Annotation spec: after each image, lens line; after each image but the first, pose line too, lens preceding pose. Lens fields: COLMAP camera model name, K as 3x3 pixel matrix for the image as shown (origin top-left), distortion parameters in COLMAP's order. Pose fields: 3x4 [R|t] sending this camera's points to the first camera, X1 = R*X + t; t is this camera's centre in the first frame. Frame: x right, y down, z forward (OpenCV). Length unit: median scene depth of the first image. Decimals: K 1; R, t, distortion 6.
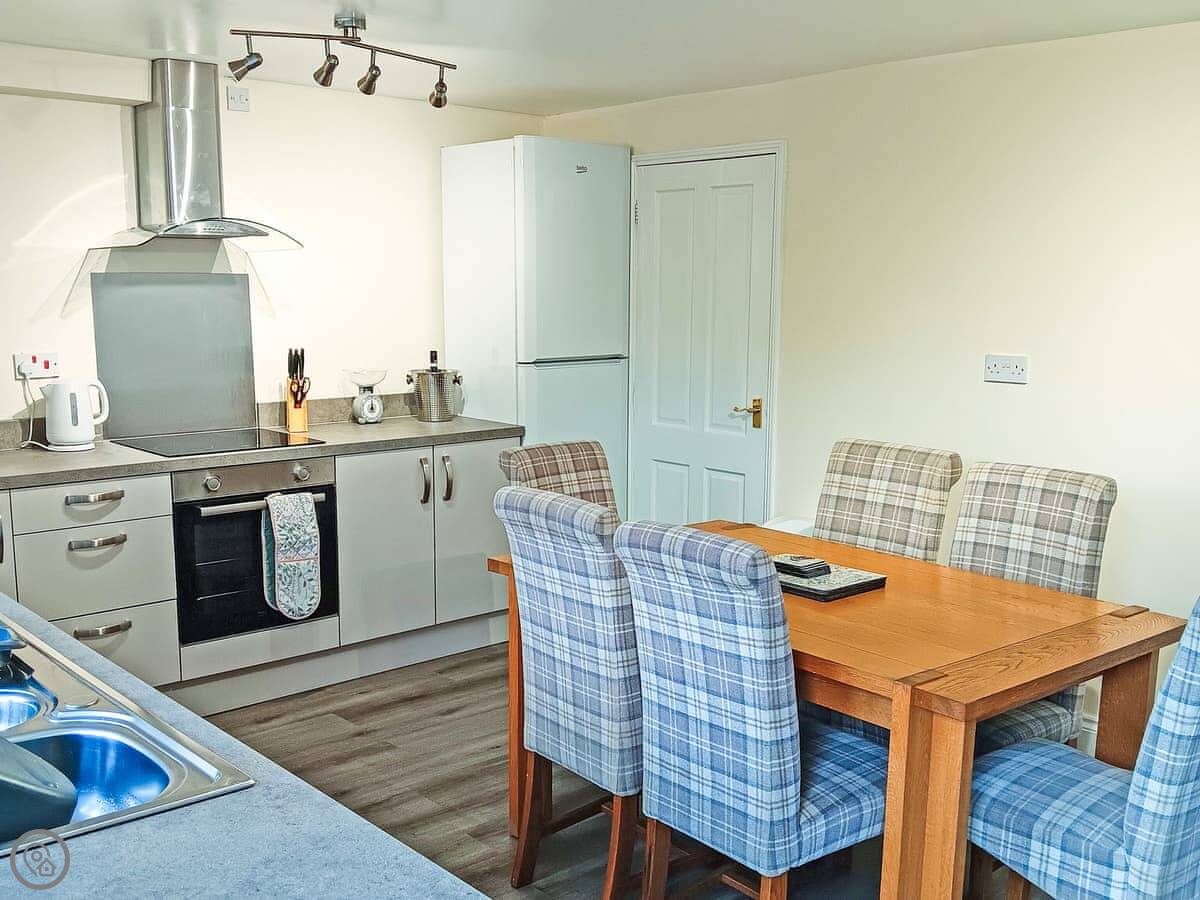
lens RADIAL K [[1254.6, 0, 600.0], [0, 1254.6, 450.0], [0, 0, 1]] dist [0.206939, -0.583783]
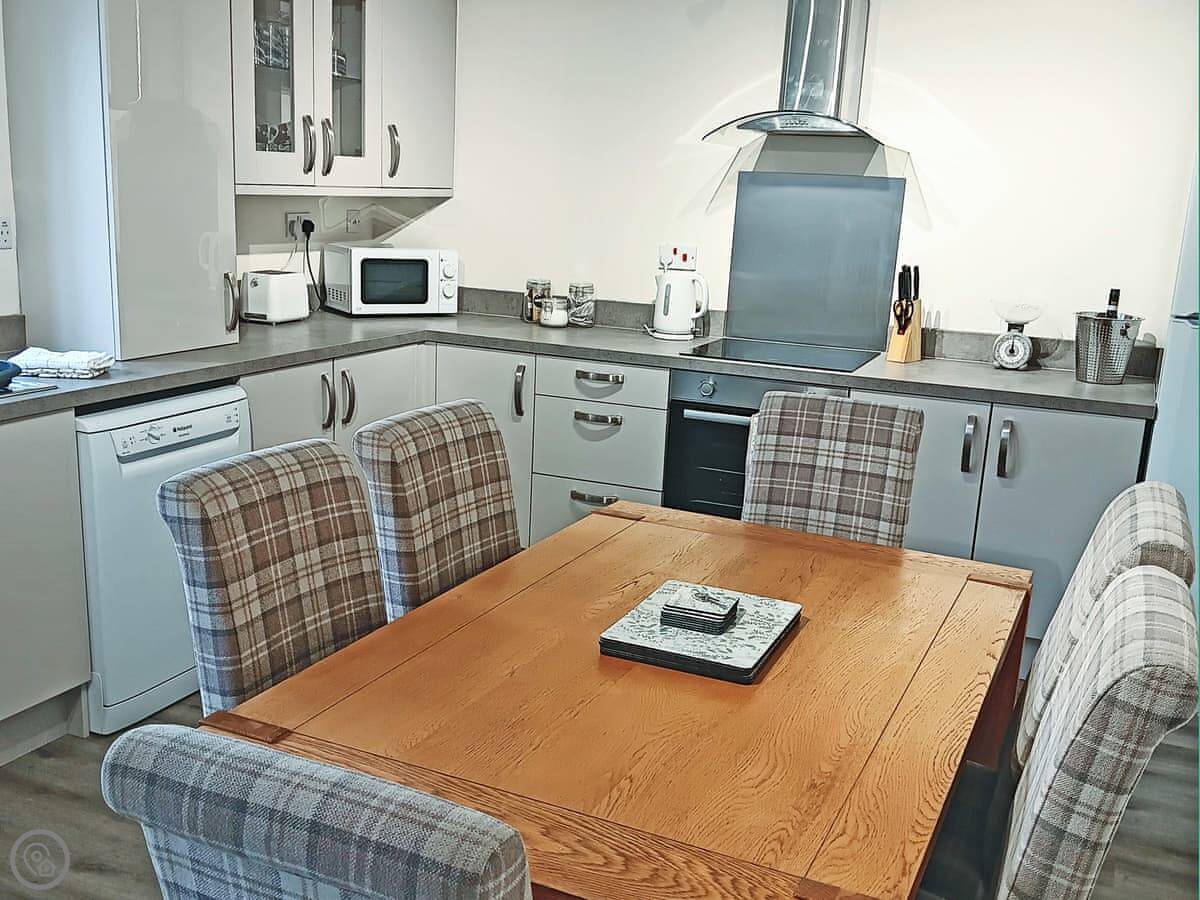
lens RADIAL K [[1254.6, 0, 600.0], [0, 1254.6, 450.0], [0, 0, 1]] dist [0.206939, -0.583783]
pose [[0.421799, 0.210821, -0.881839, 0.462545], [-0.171674, 0.973569, 0.150637, -0.051977], [0.890289, 0.087851, 0.446843, 0.438768]]
